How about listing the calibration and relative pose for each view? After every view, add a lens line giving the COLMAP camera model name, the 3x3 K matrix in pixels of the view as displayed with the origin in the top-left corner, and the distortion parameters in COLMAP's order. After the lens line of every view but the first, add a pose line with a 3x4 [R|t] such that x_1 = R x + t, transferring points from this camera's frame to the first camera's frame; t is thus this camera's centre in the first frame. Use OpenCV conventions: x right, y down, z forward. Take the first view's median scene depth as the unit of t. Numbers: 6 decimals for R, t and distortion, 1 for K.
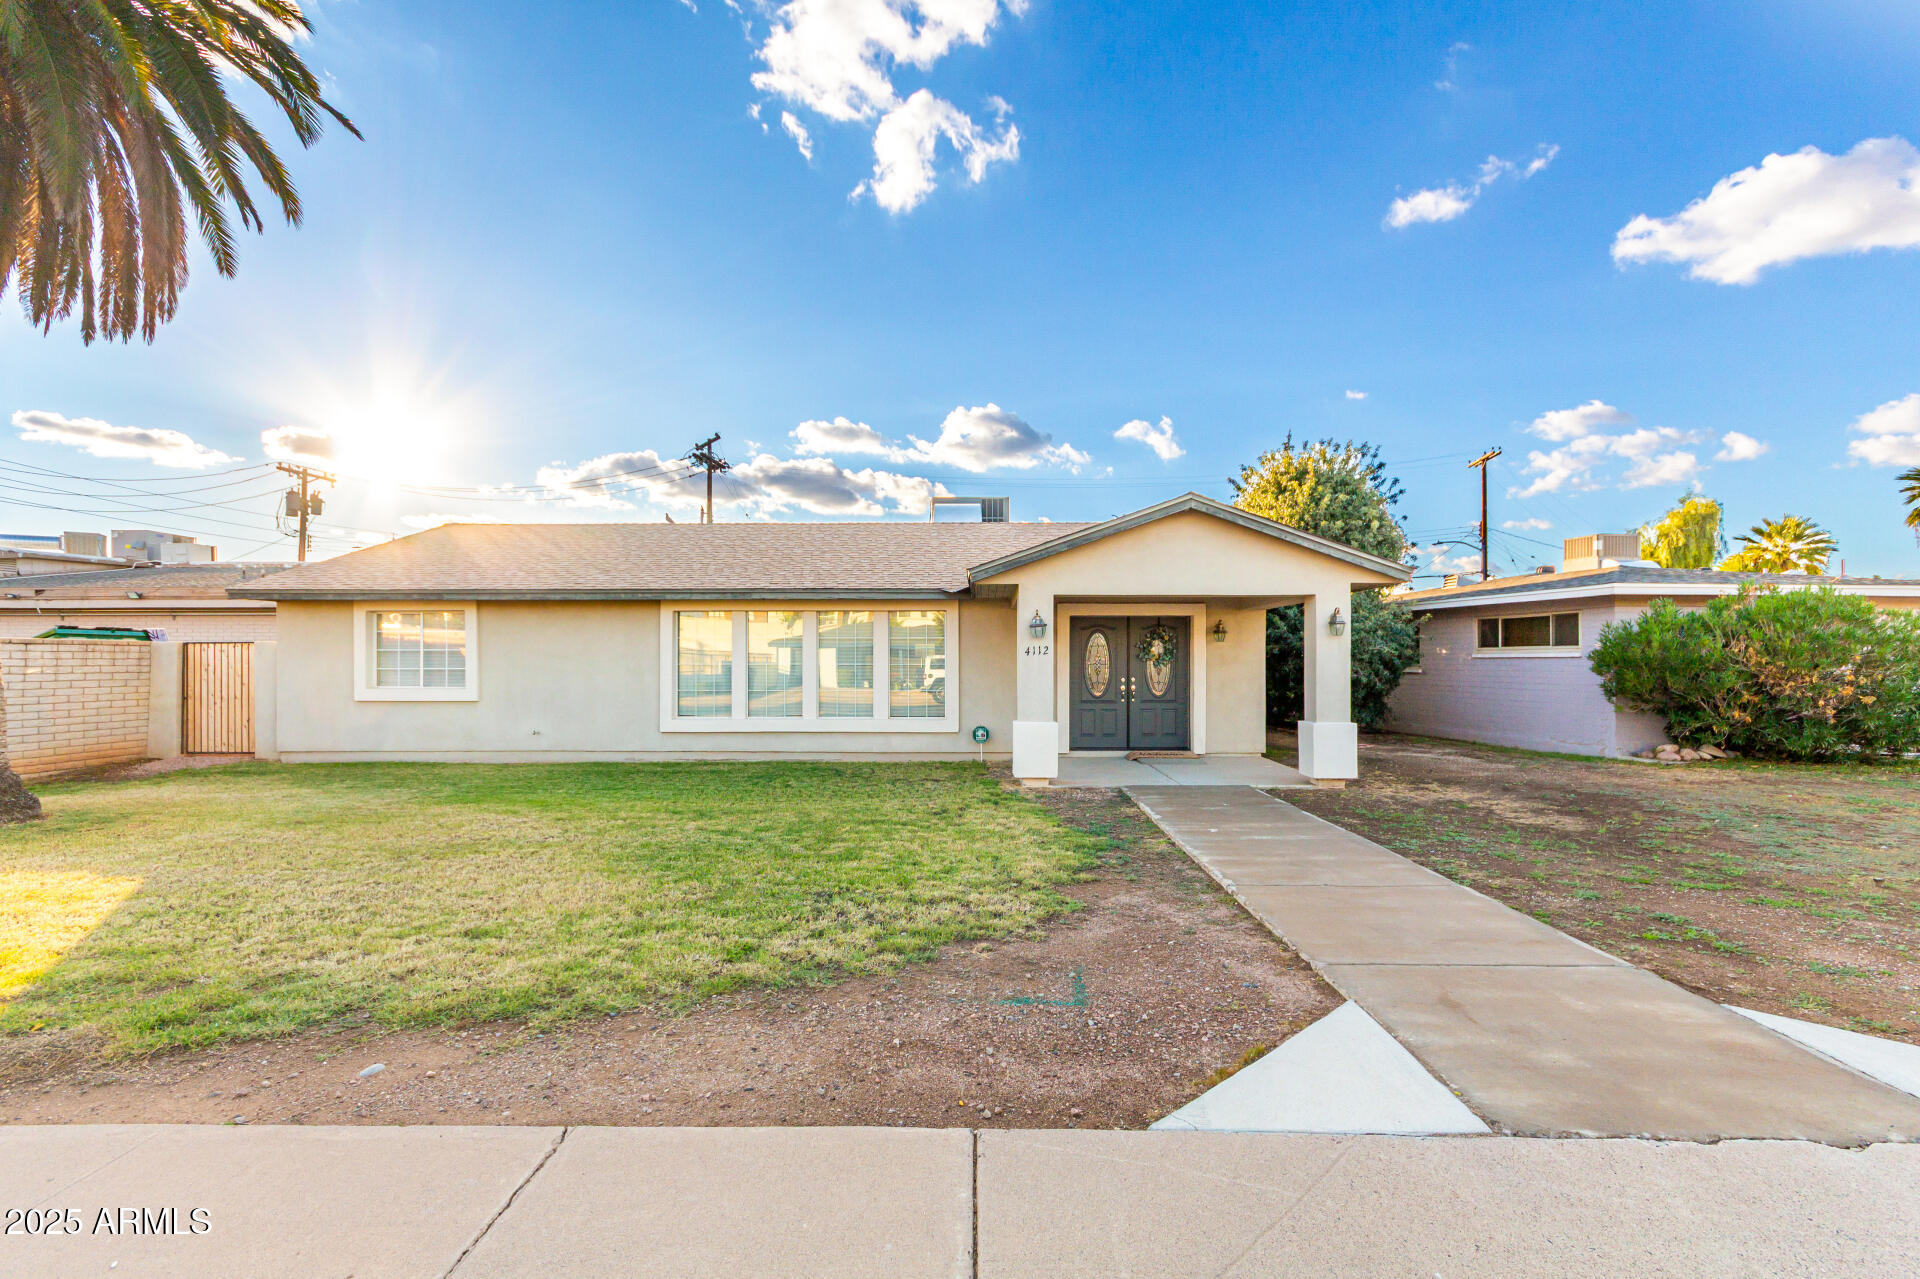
lens RADIAL K [[889.7, 0, 963.2], [0, 889.7, 655.2], [0, 0, 1]] dist [0.004696, 0.000337]
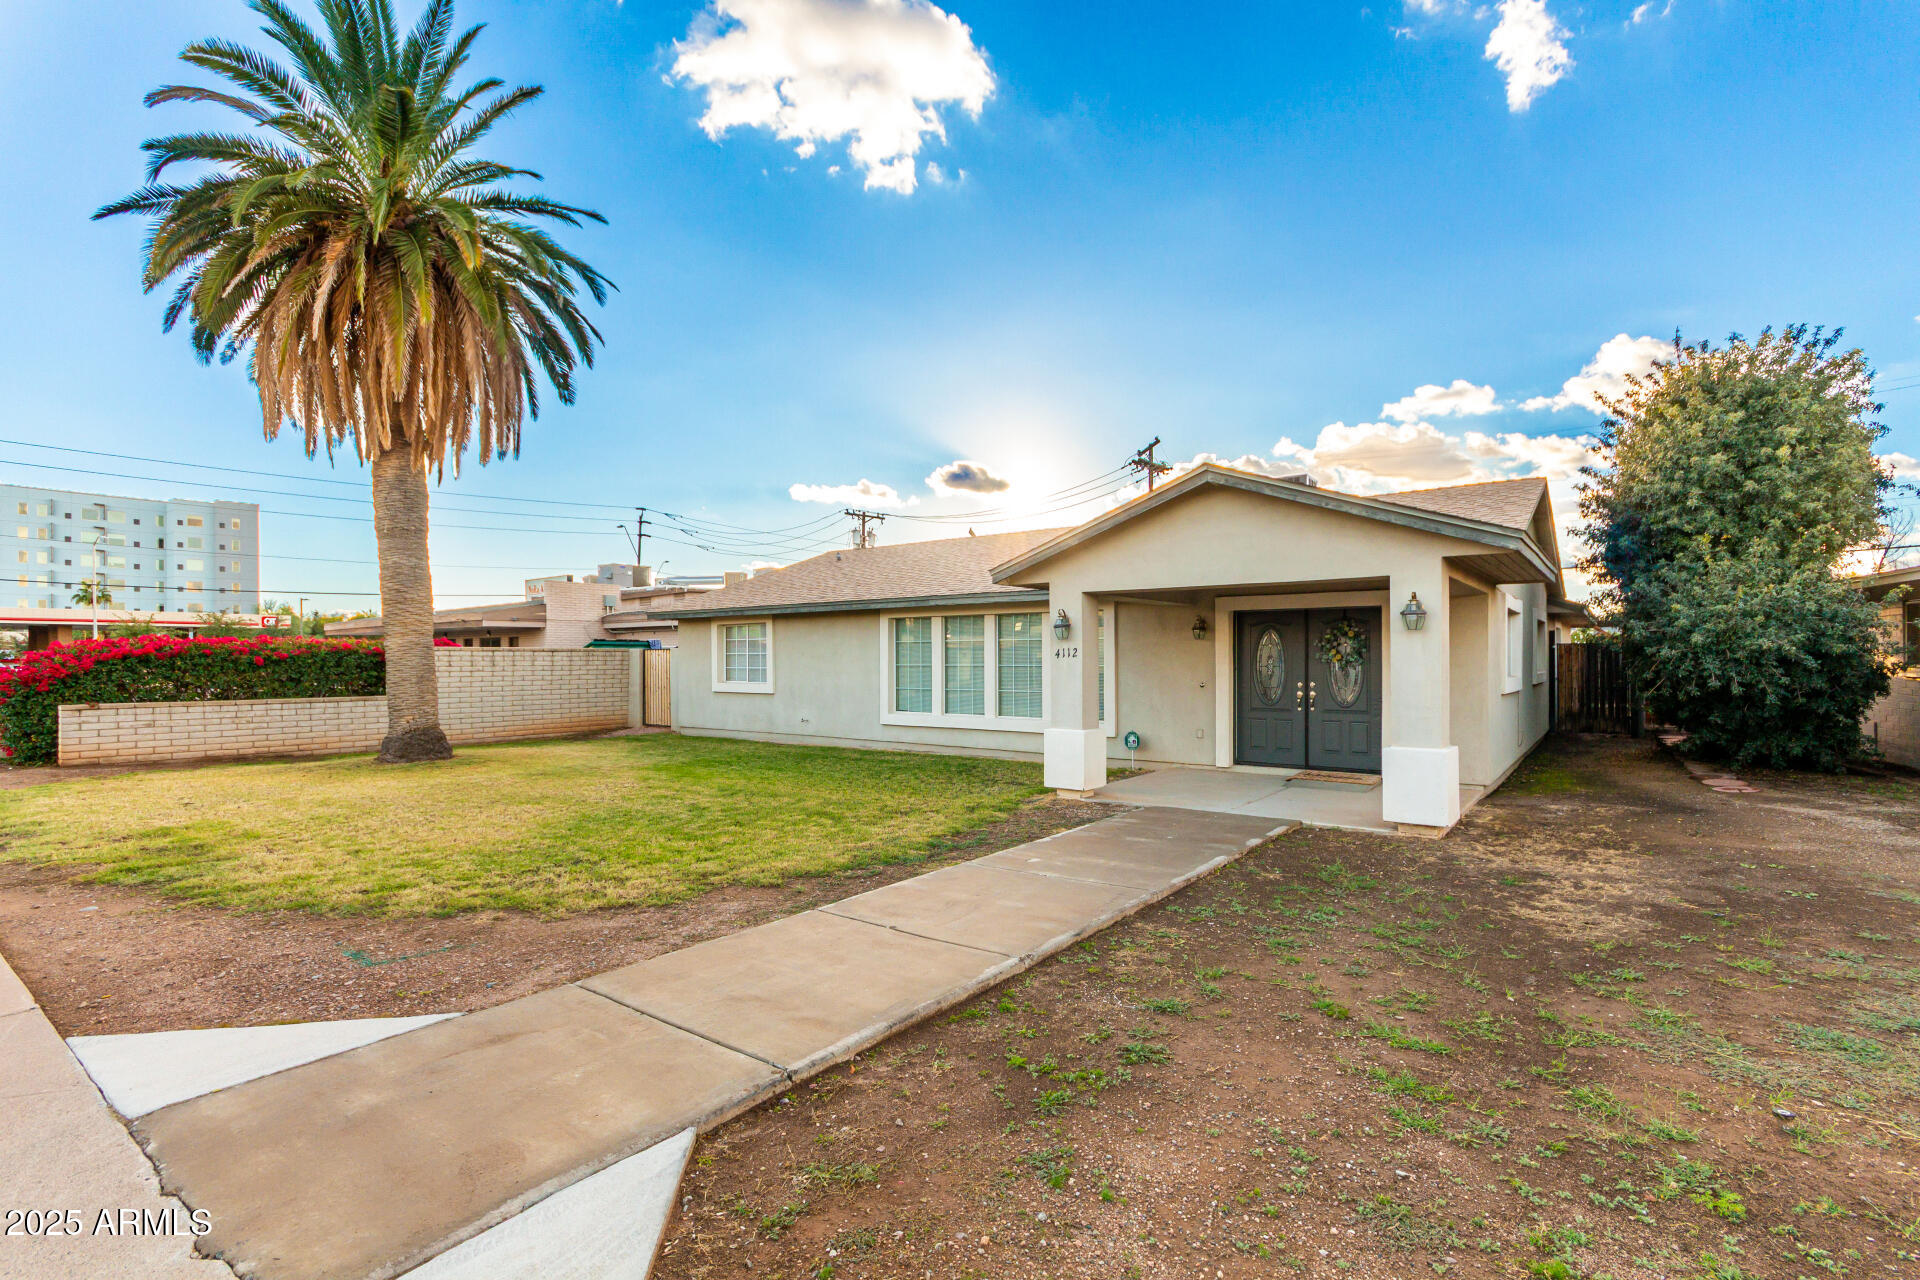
lens RADIAL K [[874.5, 0, 961.1], [0, 874.5, 659.5], [0, 0, 1]] dist [0.005455, 0.000804]
pose [[0.813522, -0.002027, -0.581531, 0.402617], [0.007082, 0.999954, 0.006423, -0.003600], [0.581492, -0.009344, 0.813499, 0.144225]]
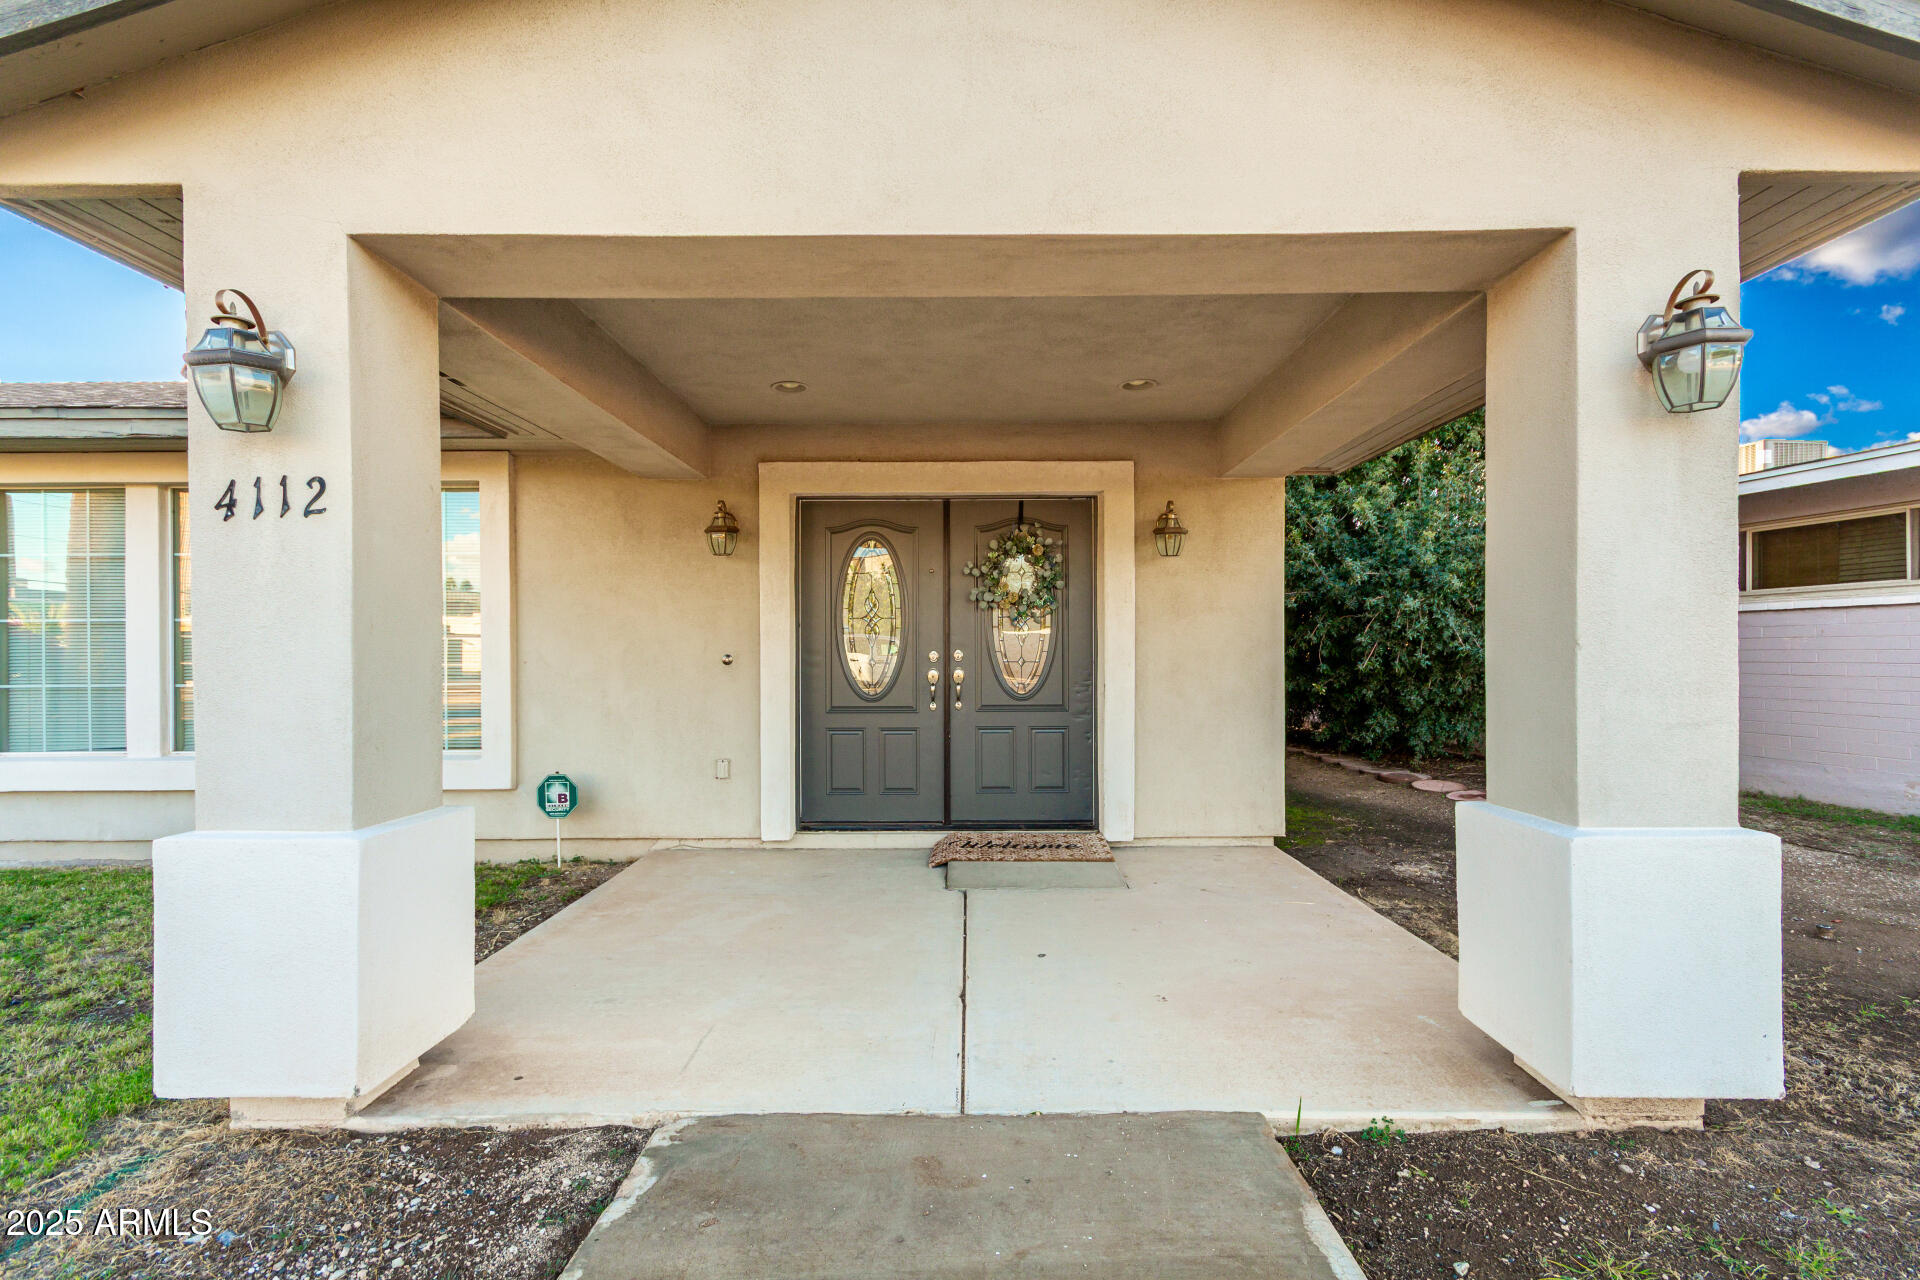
lens RADIAL K [[889.7, 0, 963.2], [0, 889.7, 655.7], [0, 0, 1]] dist [0.004696, 0.000337]
pose [[0.999798, -0.003840, 0.019720, 0.186467], [0.003659, 0.999951, 0.009234, 0.024329], [-0.019755, -0.009160, 0.999763, 0.599121]]
